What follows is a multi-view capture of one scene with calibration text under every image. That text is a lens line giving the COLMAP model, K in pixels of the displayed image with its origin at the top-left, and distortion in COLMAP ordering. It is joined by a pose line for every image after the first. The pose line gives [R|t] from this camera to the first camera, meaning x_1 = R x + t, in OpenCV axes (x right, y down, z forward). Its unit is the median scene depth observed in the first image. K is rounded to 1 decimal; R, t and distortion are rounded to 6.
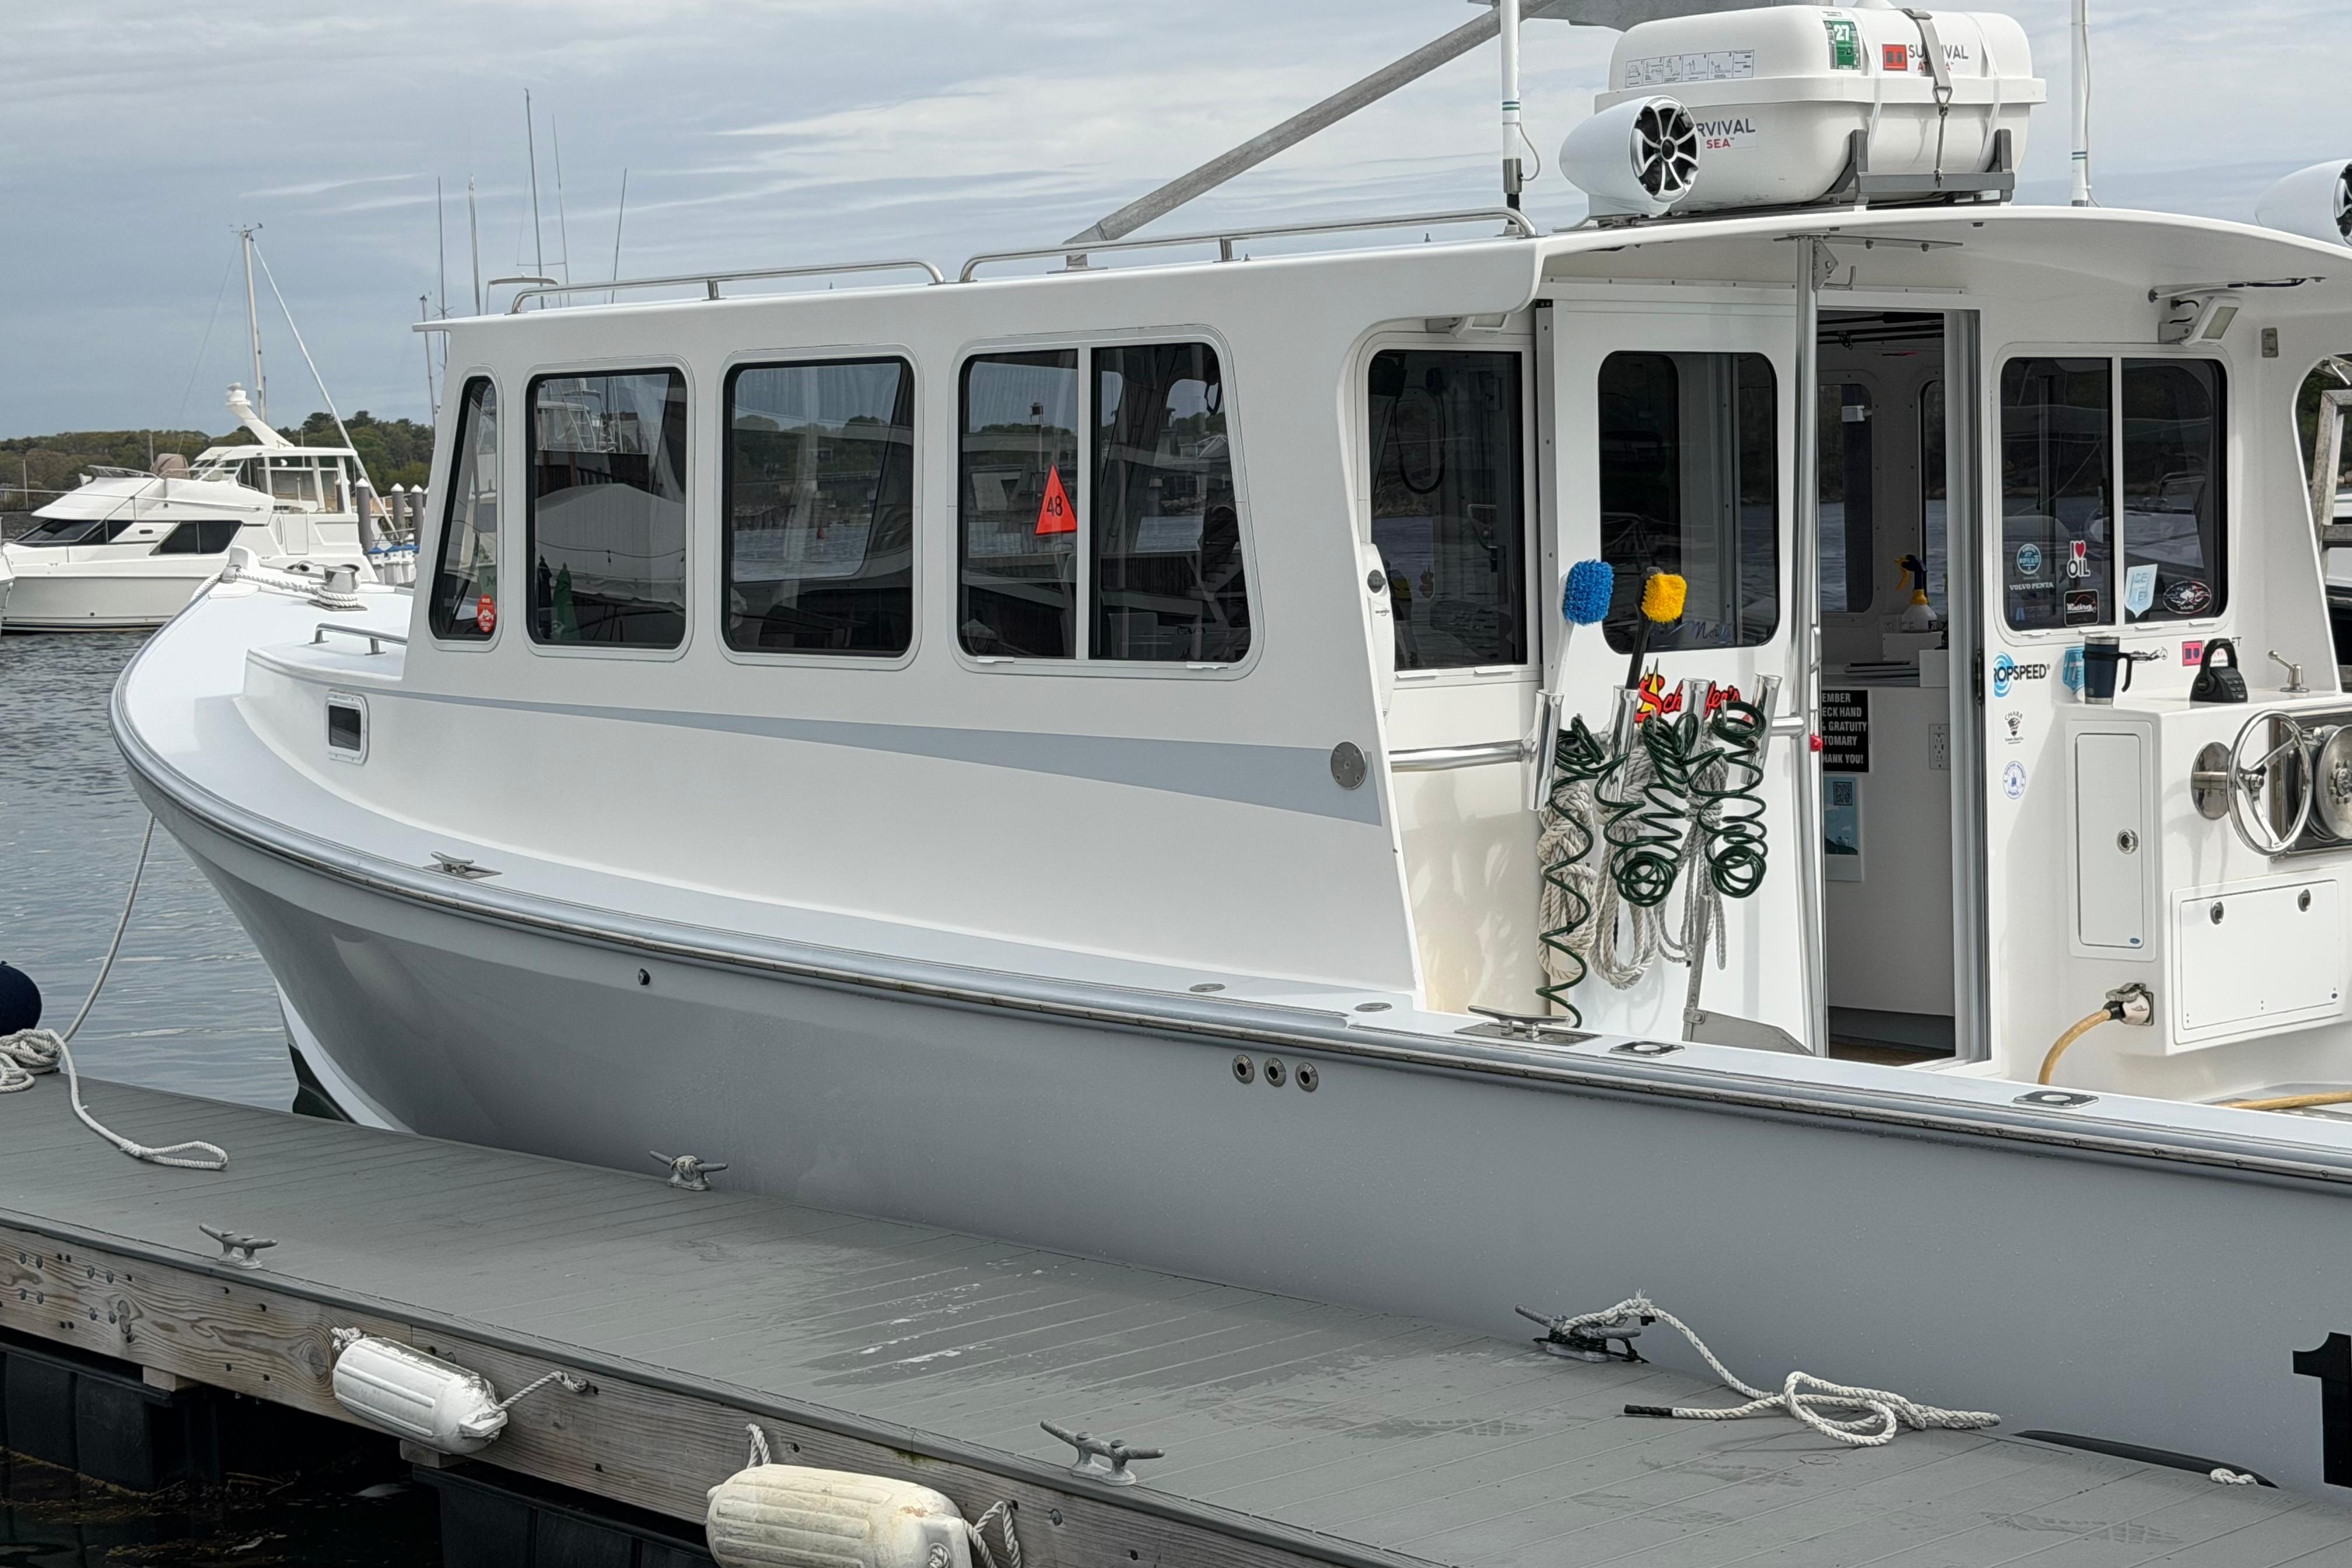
lens RADIAL K [[3904.9, 0, 1209.7], [0, 3904.9, 786.1], [0, 0, 1]] dist [0.136949, 0.000000]
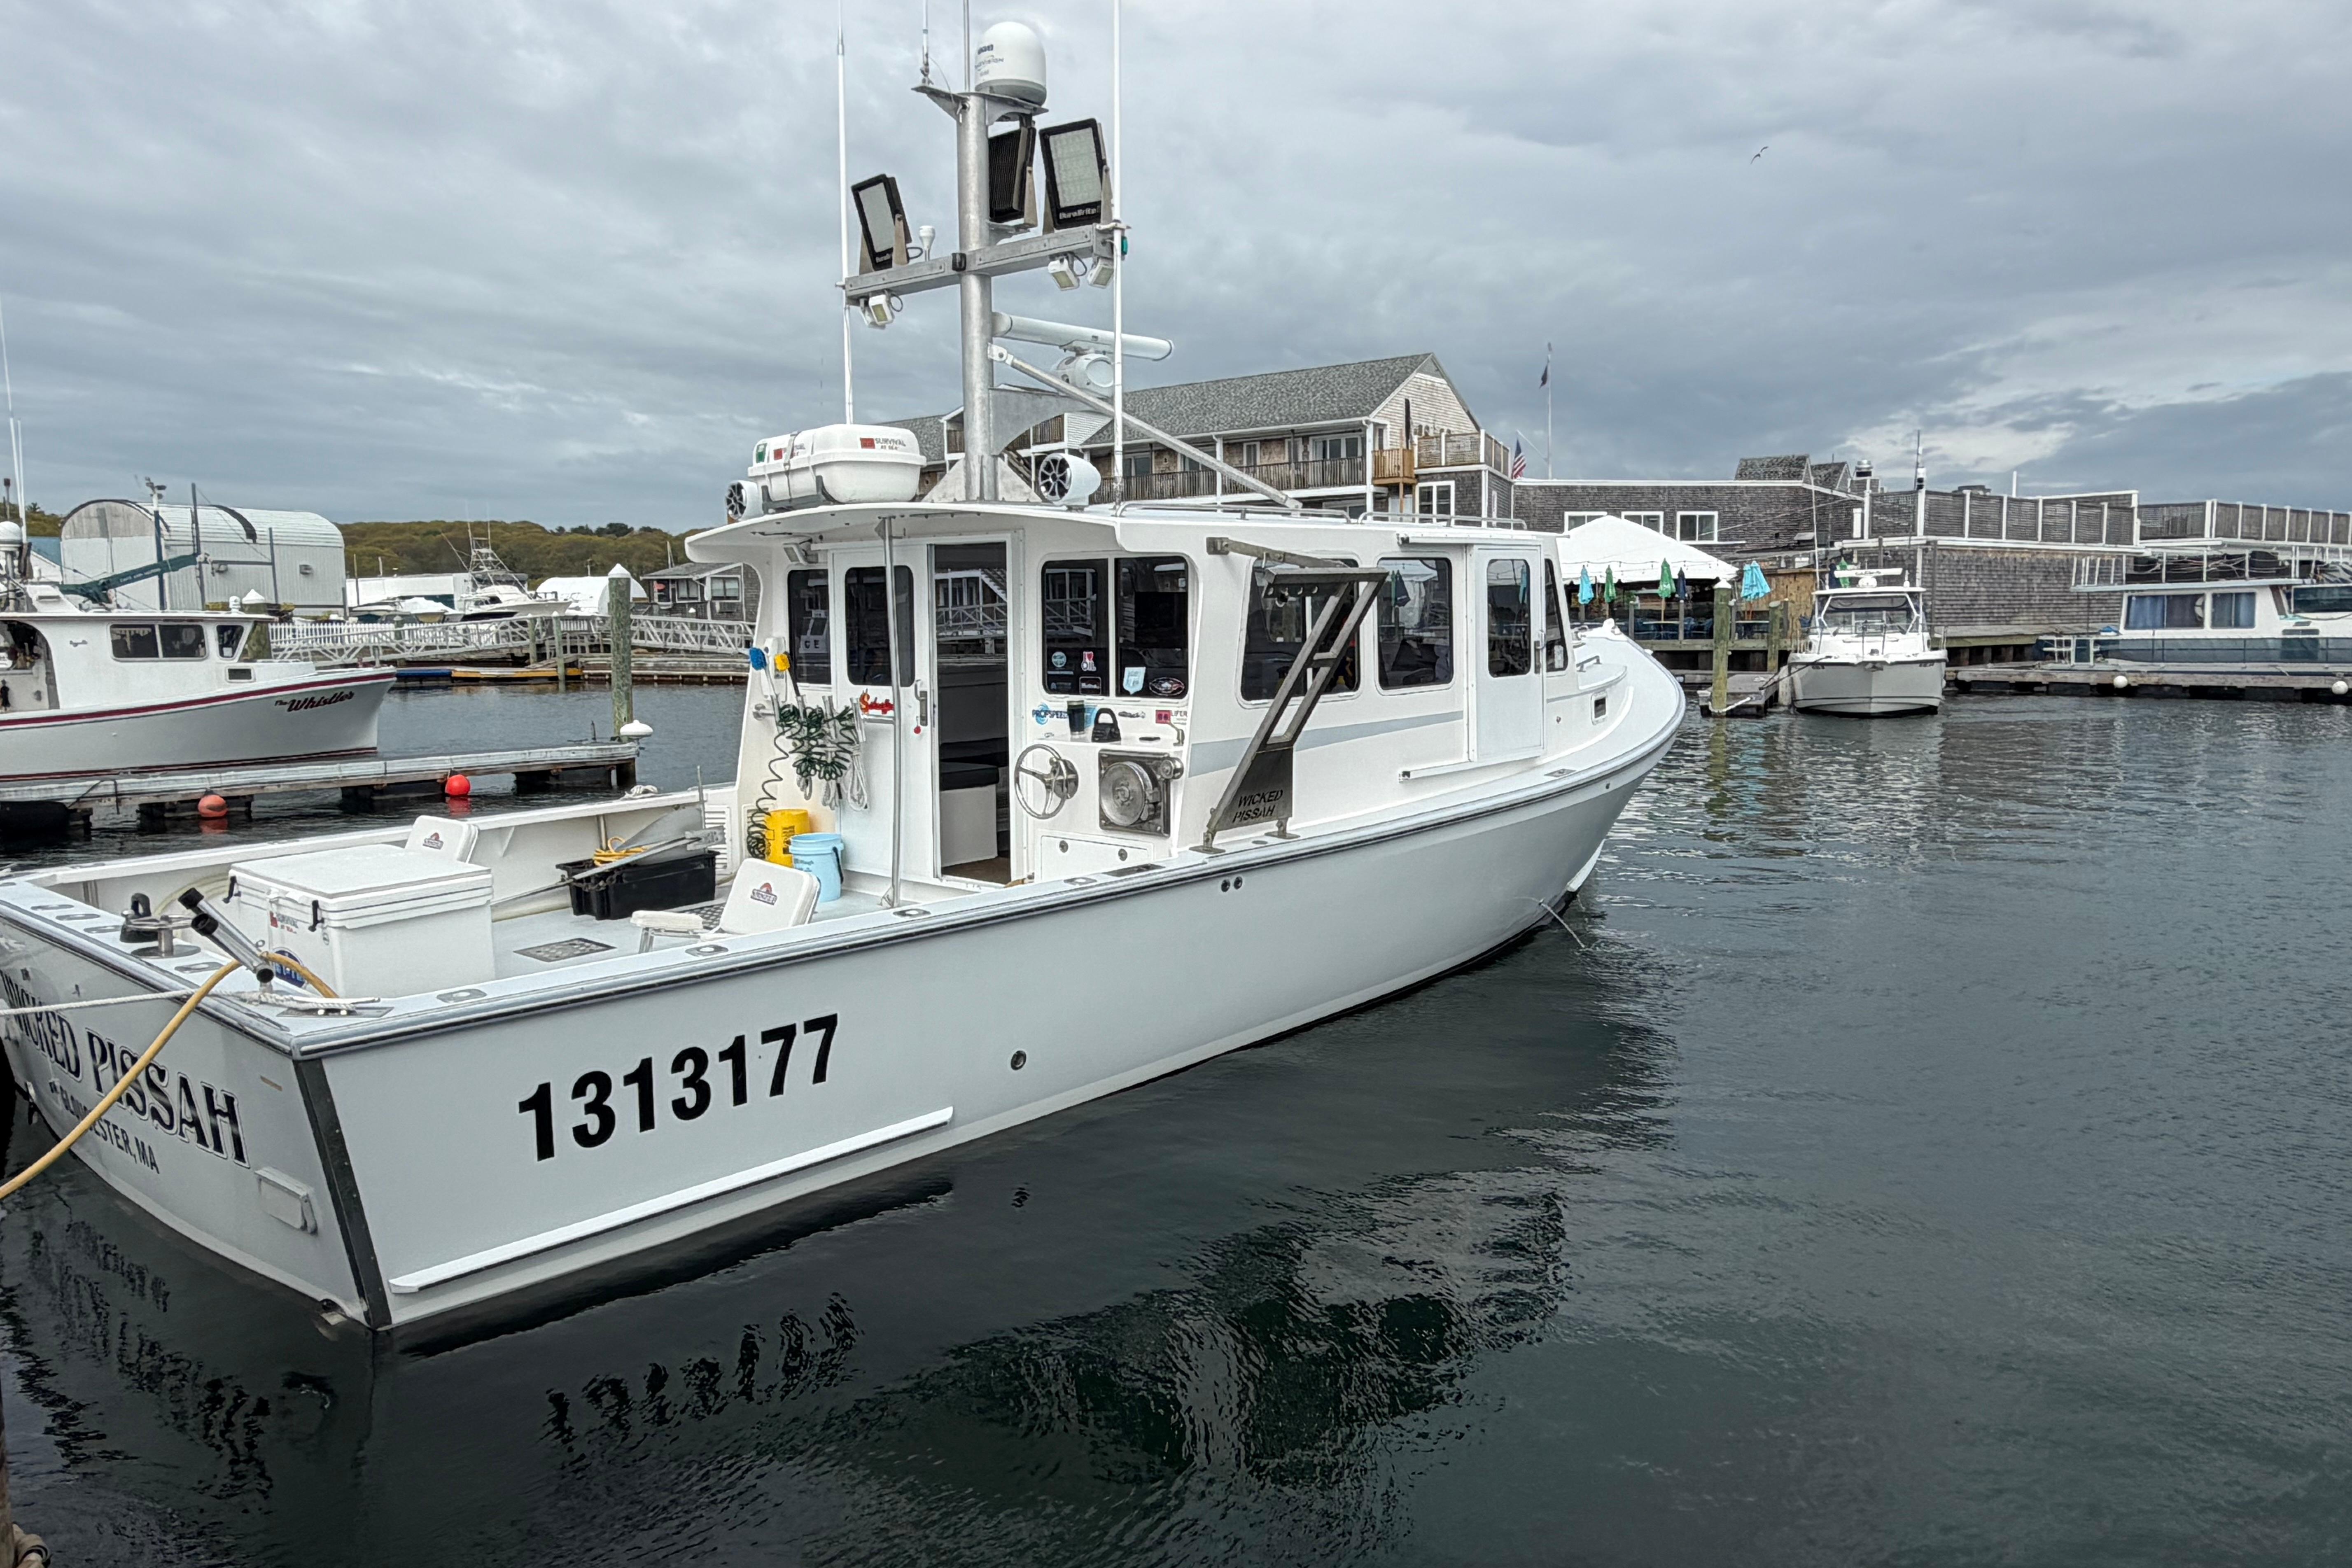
lens RADIAL K [[1625.0, 0, 1163.9], [0, 1625.0, 781.4], [0, 0, 1]] dist [0.005243, -0.005215]
pose [[0.079296, 0.131662, -0.988118, 1.058359], [-0.062838, 0.989928, 0.126861, -0.105758], [0.994869, 0.052032, 0.086771, 0.986870]]
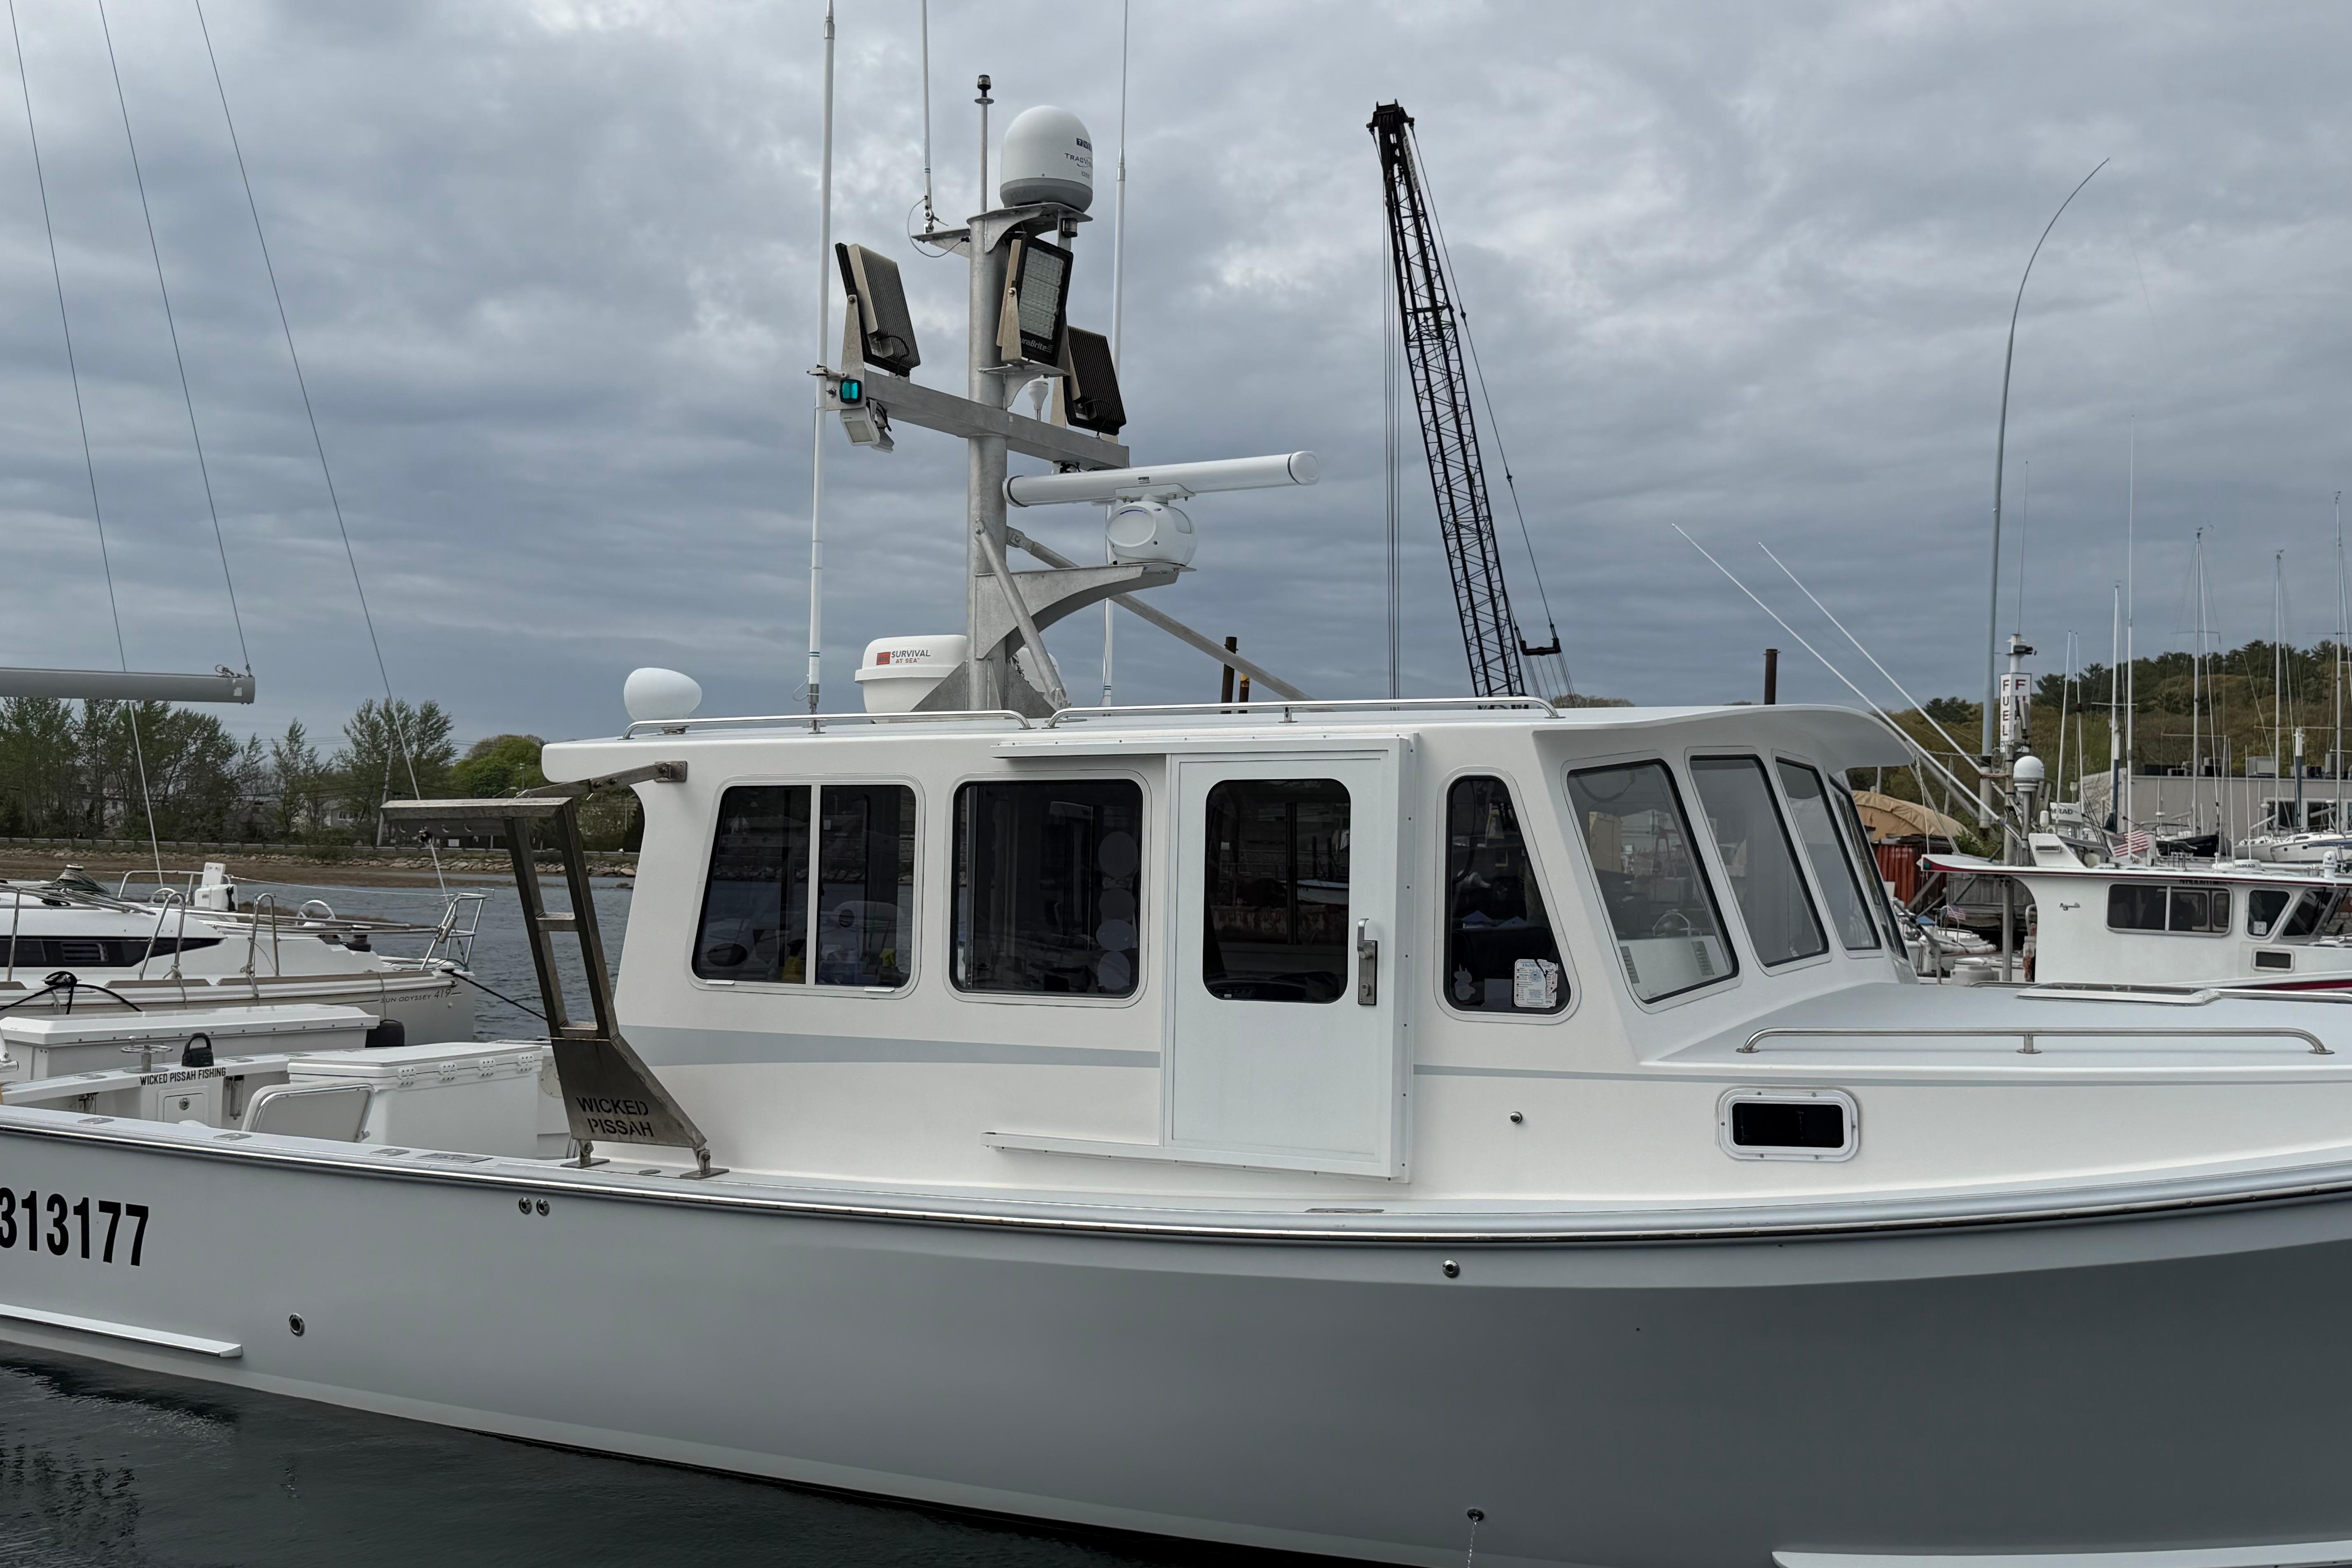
lens RADIAL K [[2435.6, 0, 1167.3], [0, 2435.6, 774.9], [0, 0, 1]] dist [0.051072, 0.000000]
pose [[-0.960936, -0.002487, -0.276759, 0.392983], [-0.015176, 0.998929, 0.043715, -0.156486], [0.276354, 0.046208, -0.959944, 1.915558]]
